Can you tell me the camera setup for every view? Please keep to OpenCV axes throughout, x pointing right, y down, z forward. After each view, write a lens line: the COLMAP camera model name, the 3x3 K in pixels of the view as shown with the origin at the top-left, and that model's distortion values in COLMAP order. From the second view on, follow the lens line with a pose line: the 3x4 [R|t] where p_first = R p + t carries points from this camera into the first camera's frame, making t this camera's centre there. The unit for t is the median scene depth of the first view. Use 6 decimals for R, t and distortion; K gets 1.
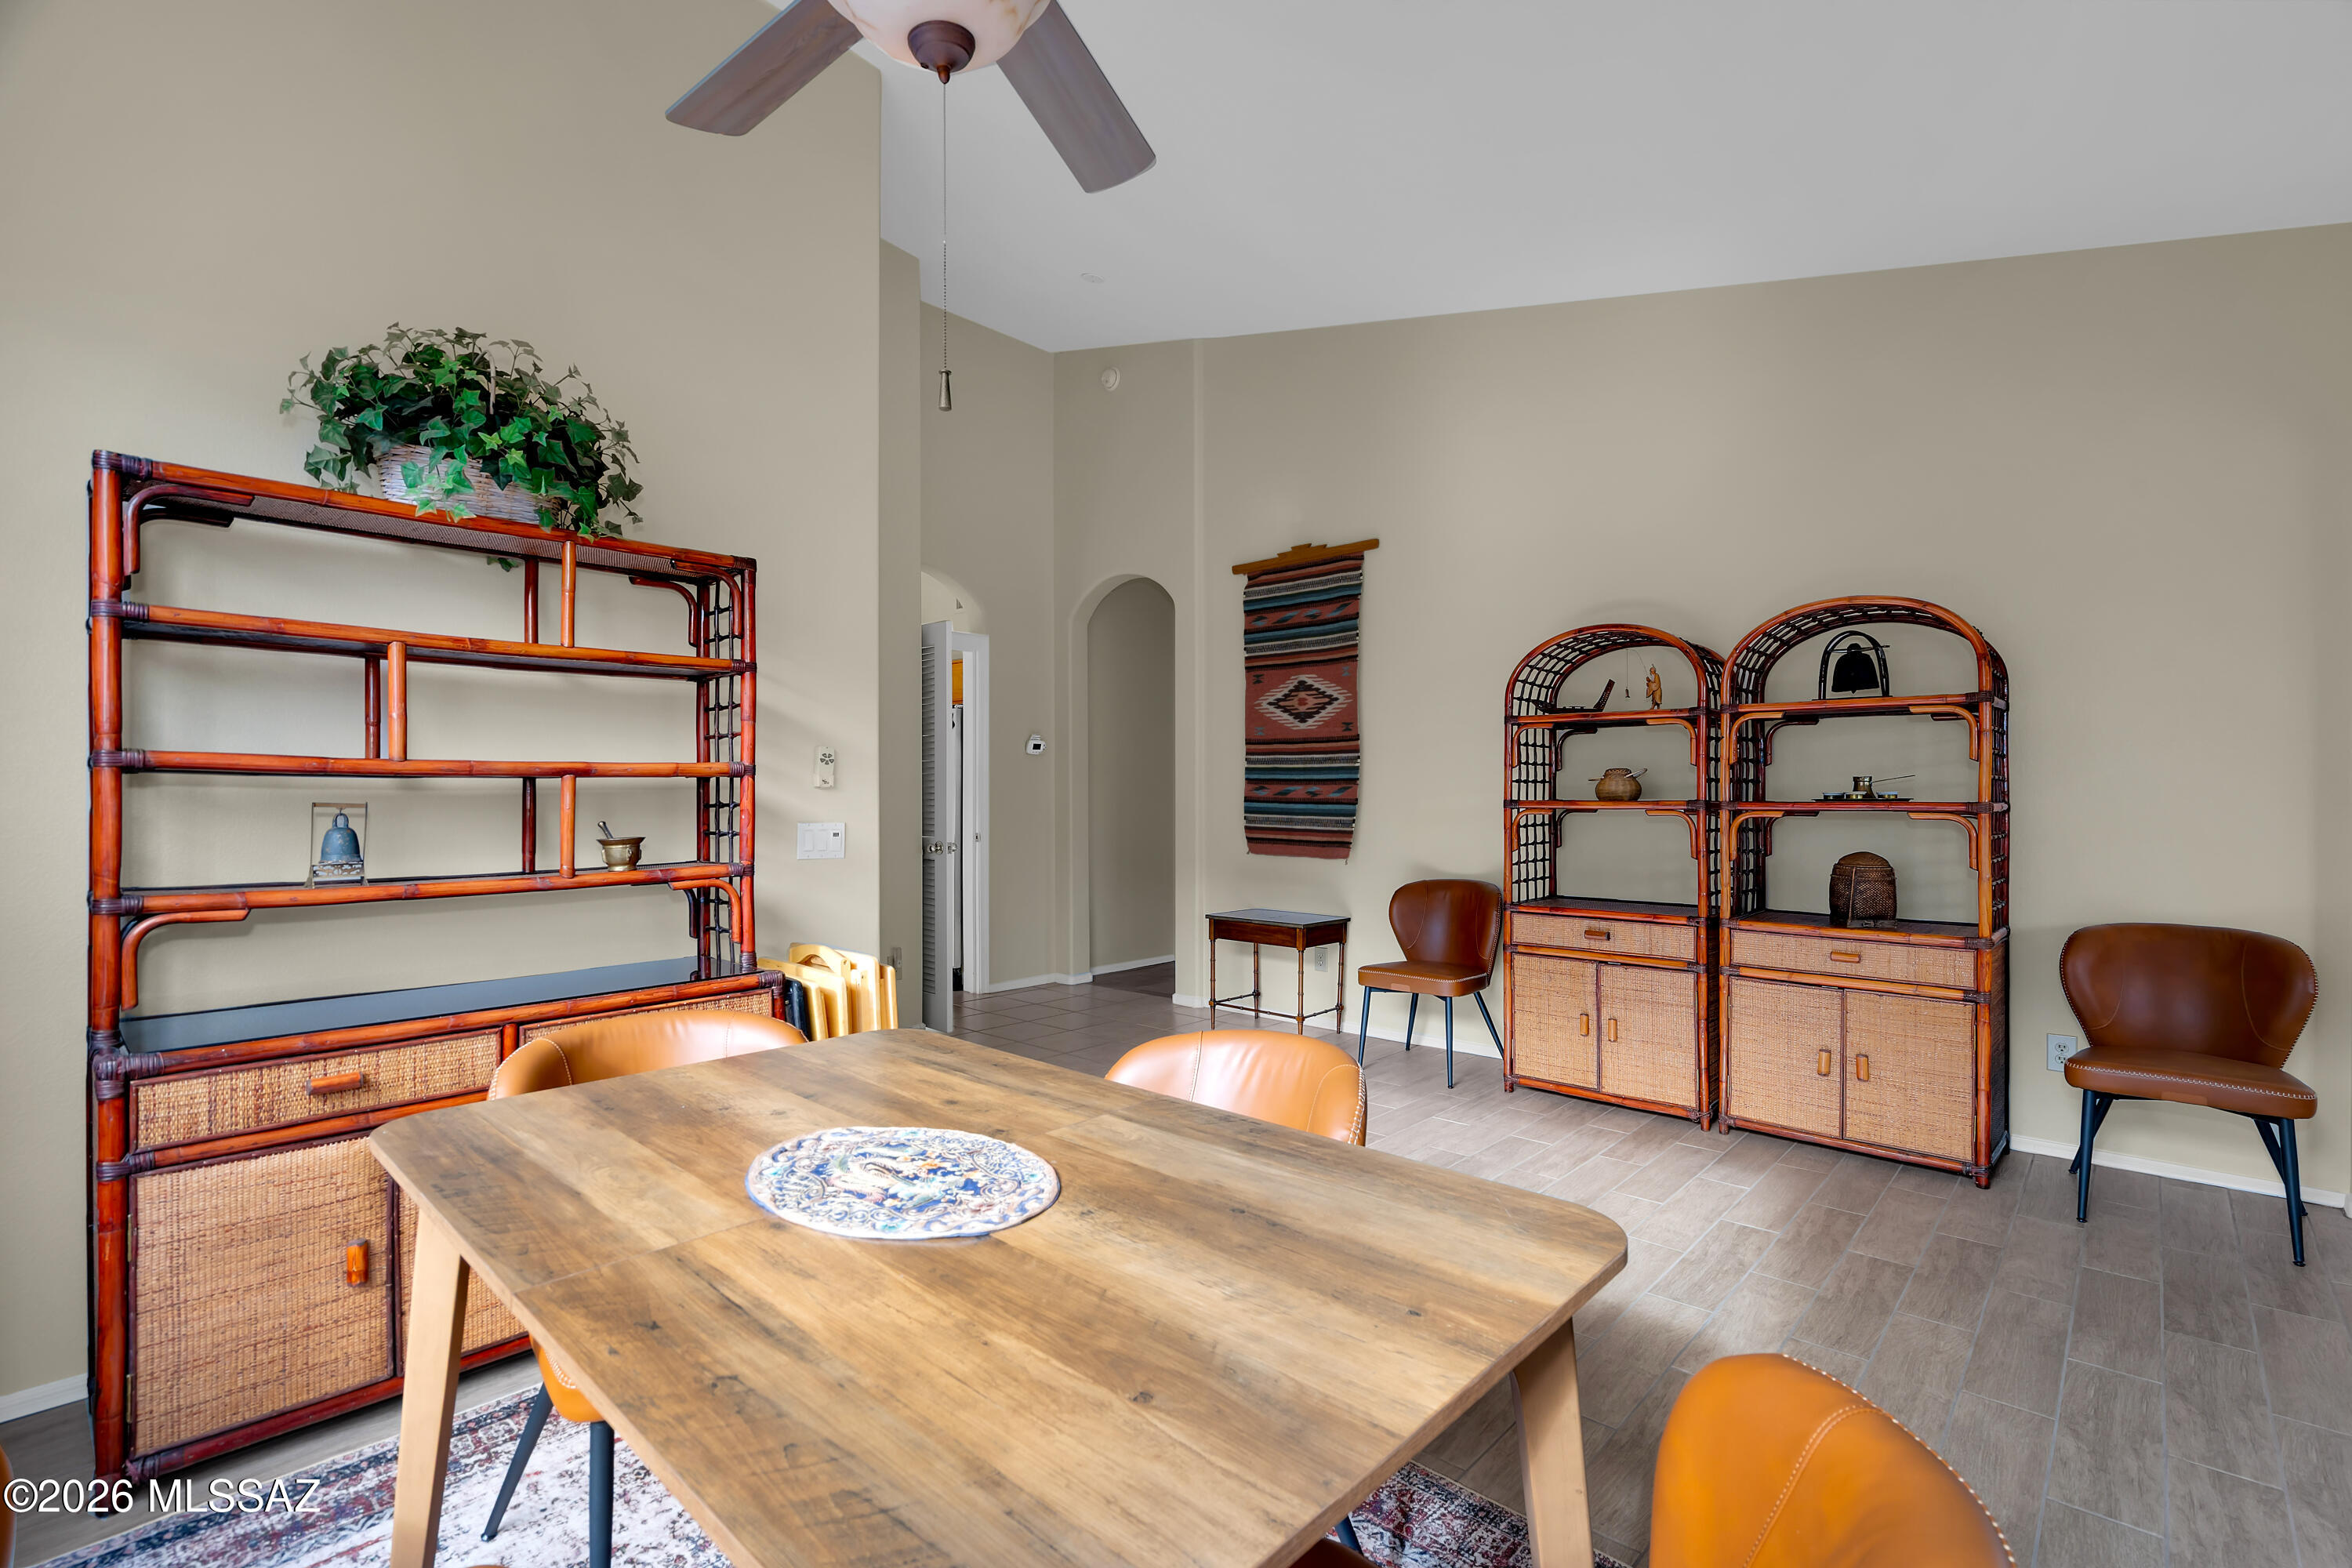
lens RADIAL K [[1063.6, 0, 1179.0], [0, 1063.6, 788.2], [0, 0, 1]] dist [0.002204, 0.000930]
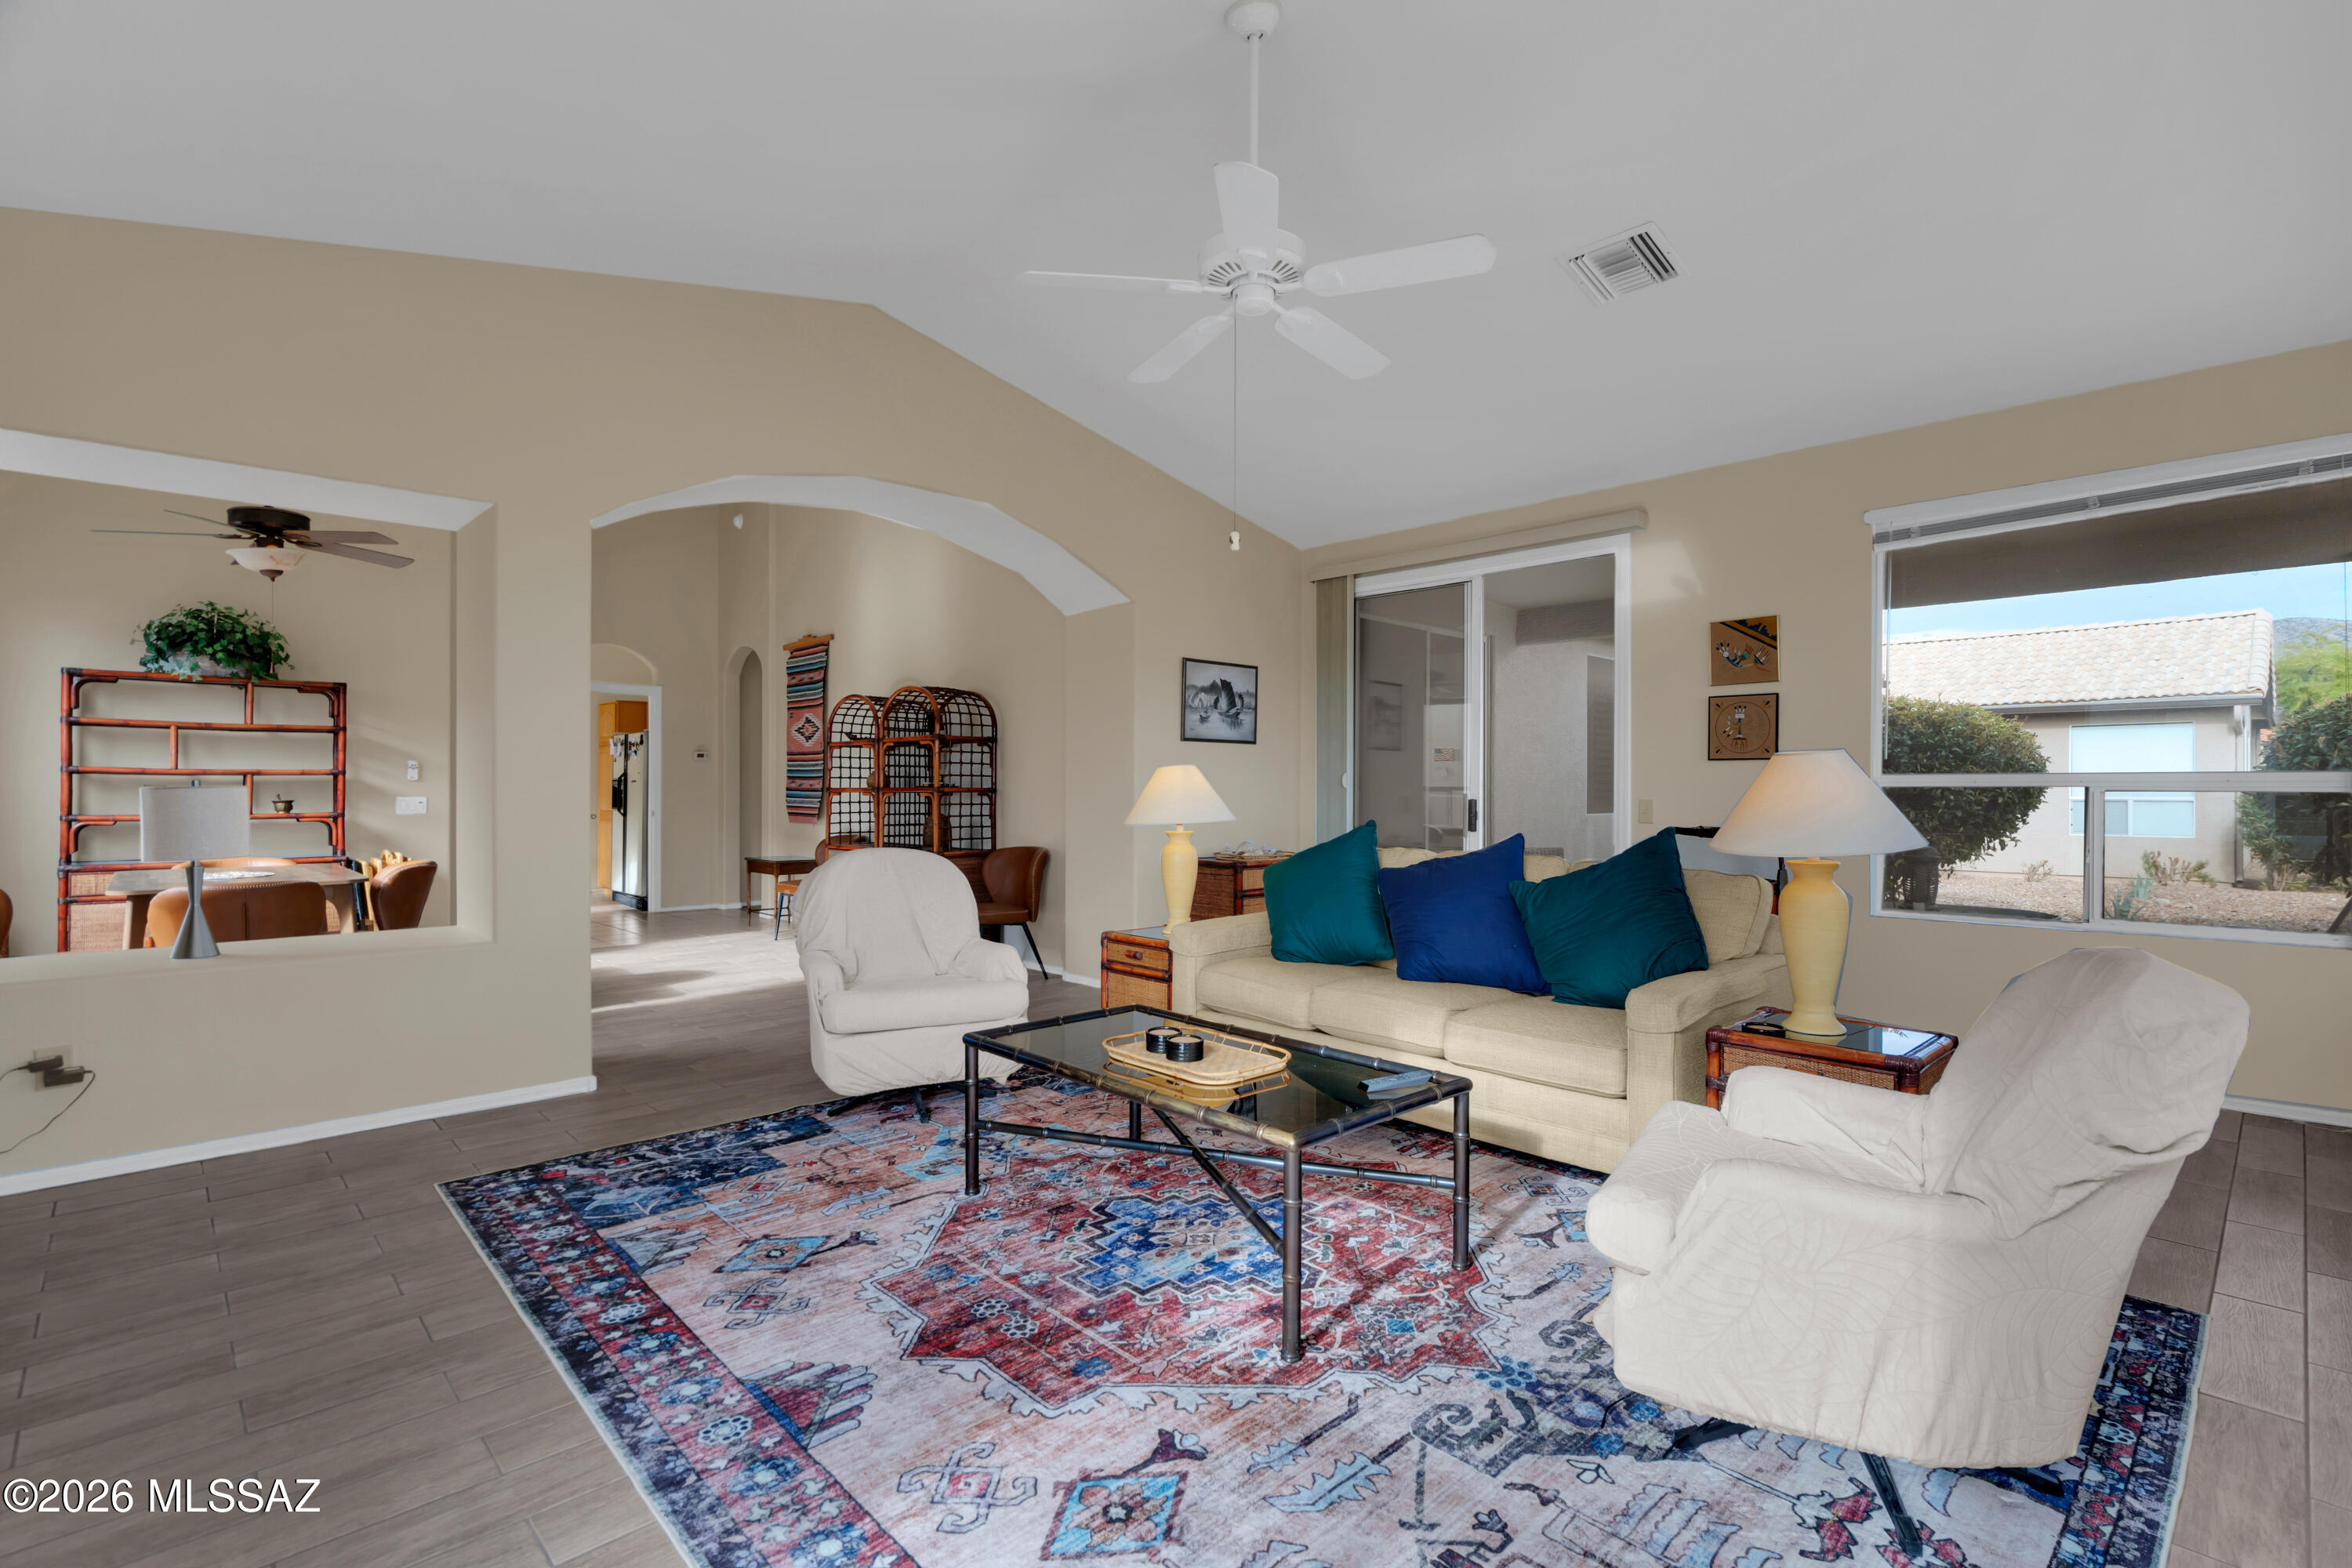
lens RADIAL K [[1063.6, 0, 1175.7], [0, 1063.6, 784.7], [0, 0, 1]] dist [0.002204, 0.000930]
pose [[0.998009, -0.001866, -0.063043, 1.498406], [0.001776, 0.999997, -0.001483, 0.015484], [0.063046, 0.001368, 0.998010, -1.170270]]
